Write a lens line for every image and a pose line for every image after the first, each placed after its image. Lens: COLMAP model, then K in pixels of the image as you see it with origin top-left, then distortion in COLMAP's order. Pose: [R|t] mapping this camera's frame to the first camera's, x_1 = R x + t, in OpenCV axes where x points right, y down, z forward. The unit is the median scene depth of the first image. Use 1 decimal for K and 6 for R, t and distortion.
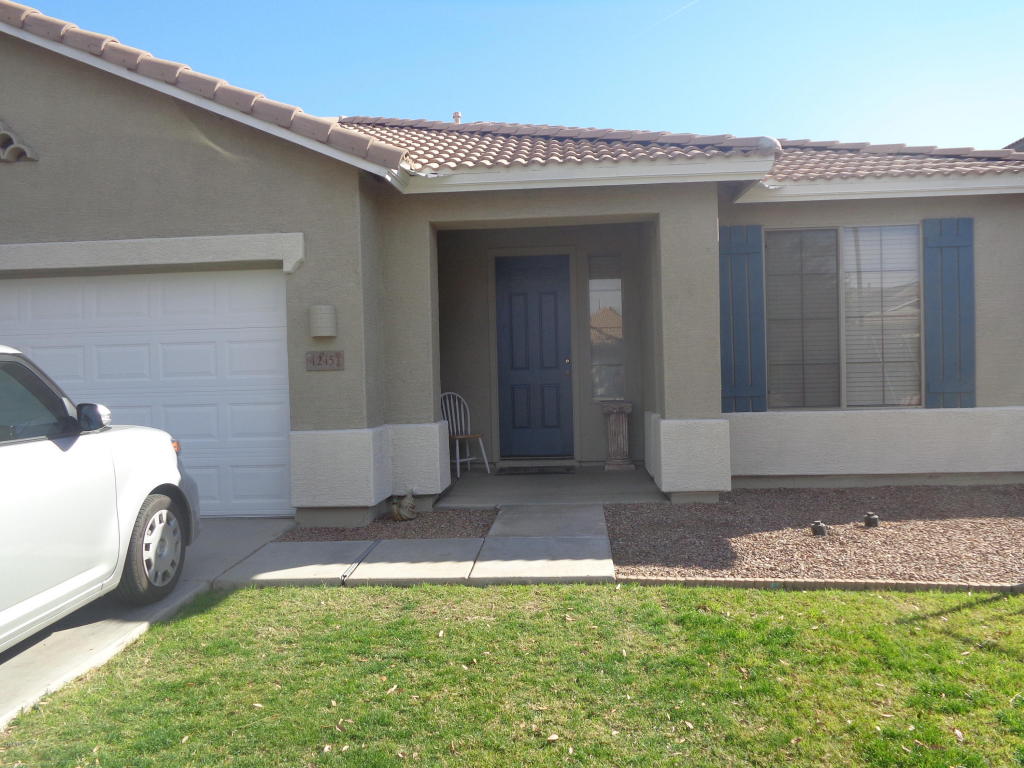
lens RADIAL K [[768.5, 0, 512.0], [0, 768.5, 384.0], [0, 0, 1]] dist [-0.006097, -0.004952]
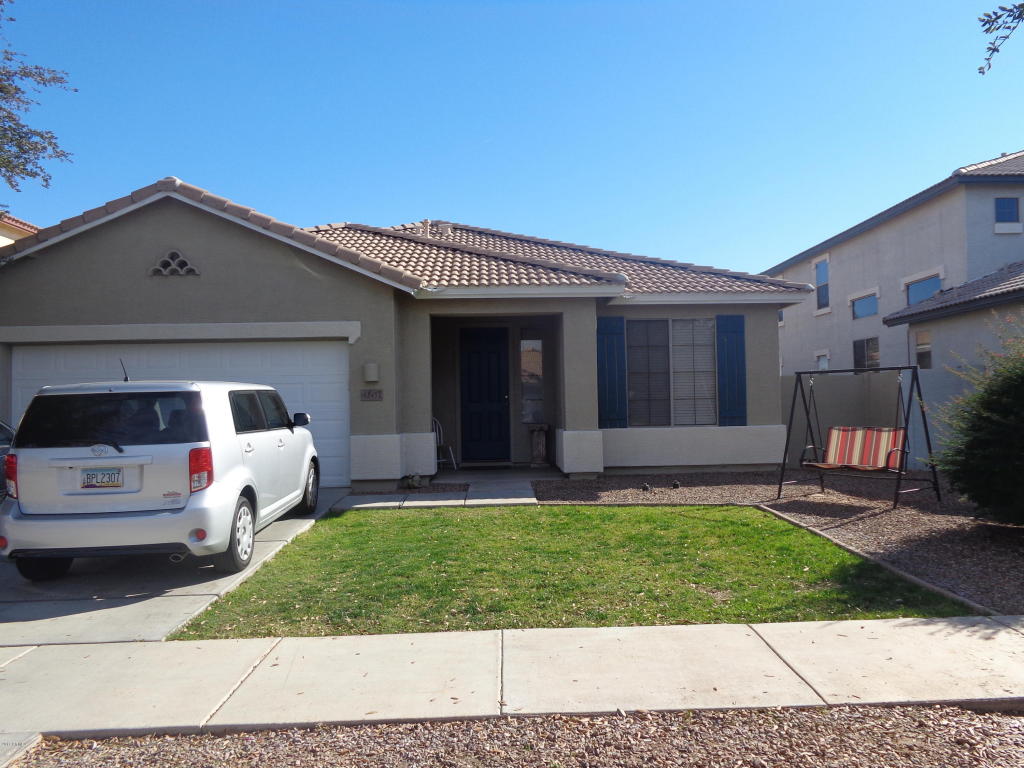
lens RADIAL K [[768.5, 0, 512.0], [0, 768.5, 384.0], [0, 0, 1]] dist [-0.006097, -0.004952]
pose [[0.994861, 0.011205, 0.100628, -0.100422], [-0.006390, 0.998825, -0.048039, 0.025860], [-0.101048, 0.047149, 0.993764, -0.736636]]
